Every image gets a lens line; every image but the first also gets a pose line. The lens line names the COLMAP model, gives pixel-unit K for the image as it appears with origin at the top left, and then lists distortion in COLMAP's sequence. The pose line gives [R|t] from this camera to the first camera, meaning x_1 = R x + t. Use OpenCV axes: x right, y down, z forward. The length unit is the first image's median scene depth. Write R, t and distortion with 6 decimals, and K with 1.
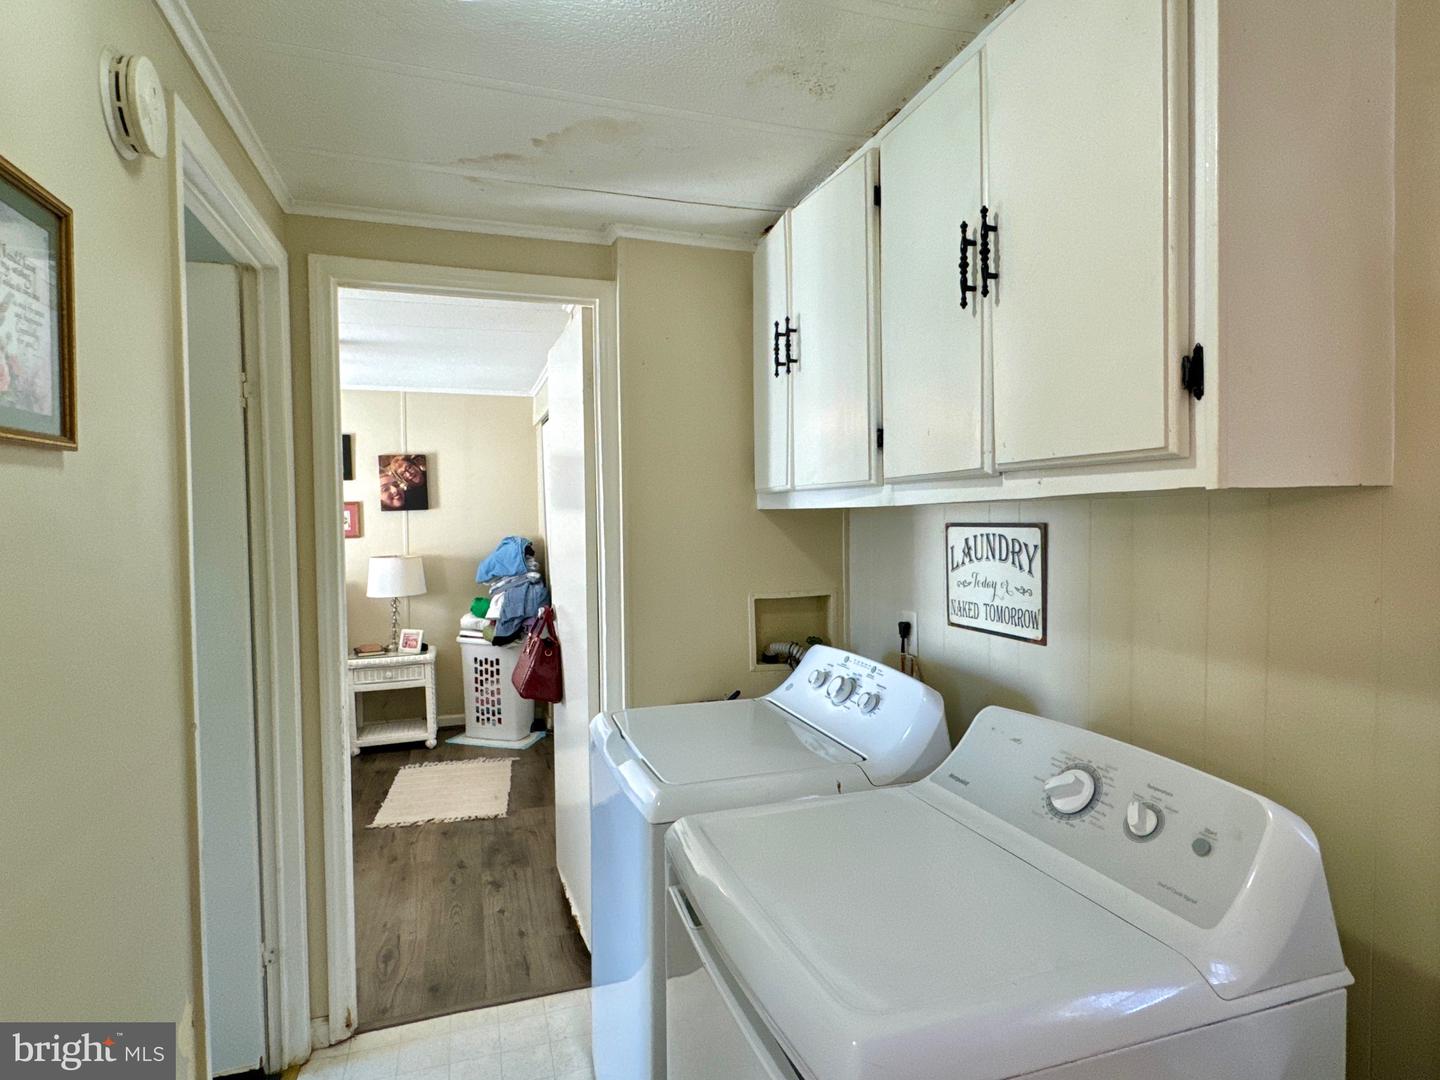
lens RADIAL K [[758.2, 0, 718.3], [0, 758.2, 535.0], [0, 0, 1]] dist [0.000682, -0.000010]
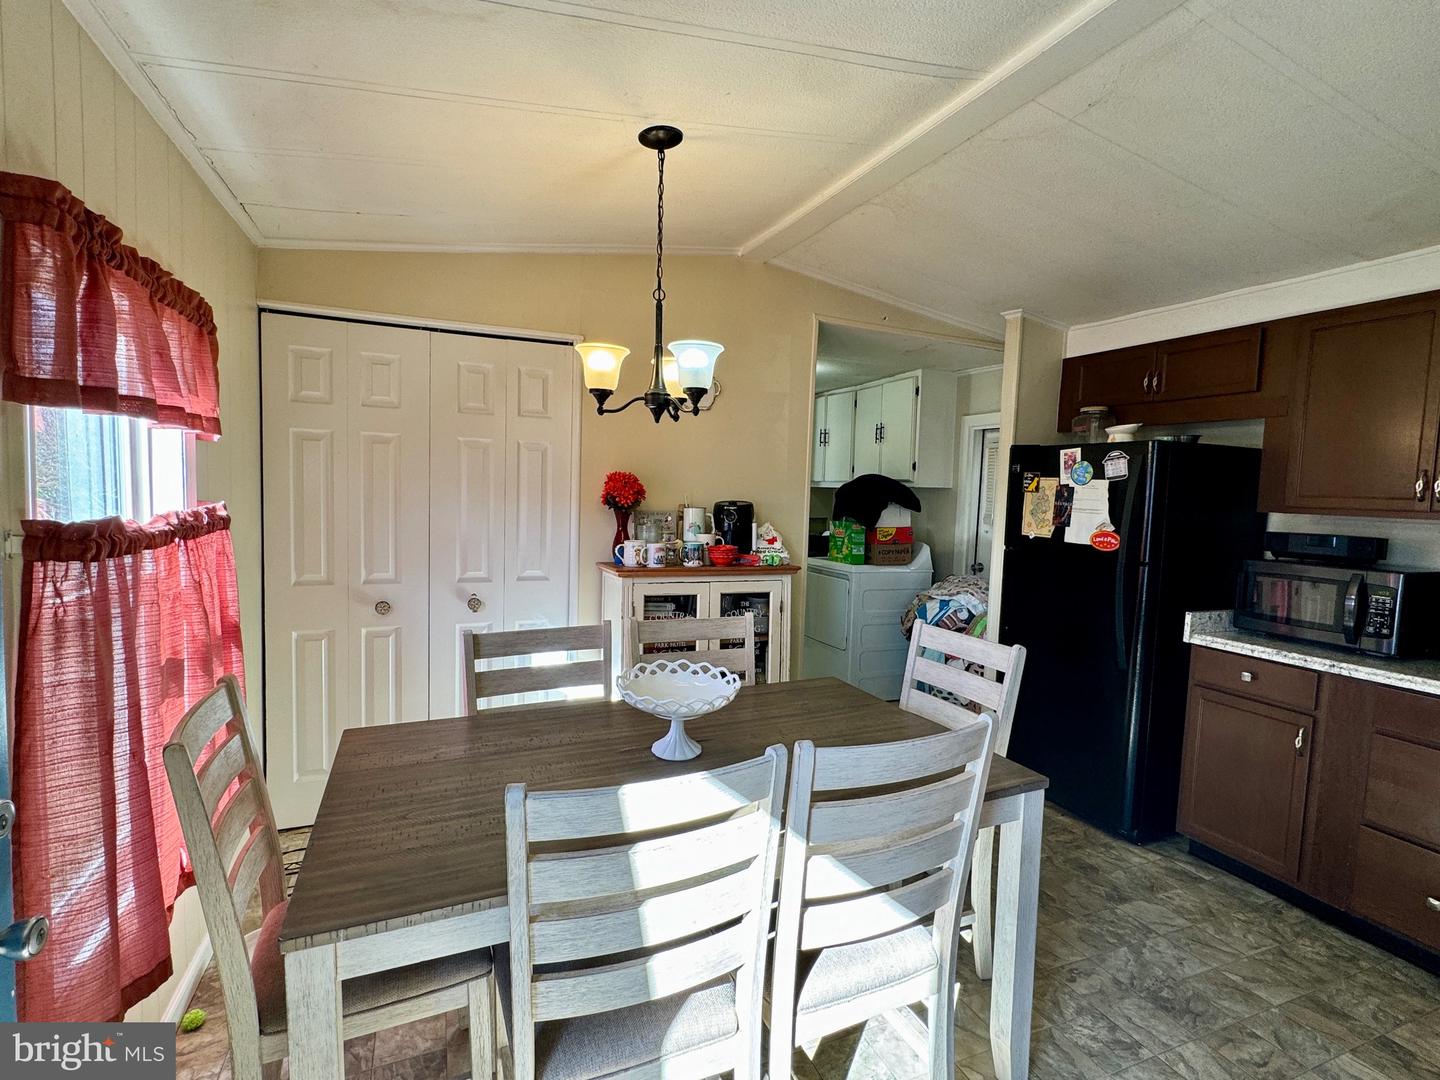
lens RADIAL K [[675.0, 0, 723.2], [0, 675.0, 540.3], [0, 0, 1]] dist [0.001710, 0.000214]
pose [[0.995734, 0.034162, 0.085717, -0.589485], [-0.038460, 0.998058, 0.049002, 0.069295], [-0.083877, -0.052090, 0.995114, -1.919194]]
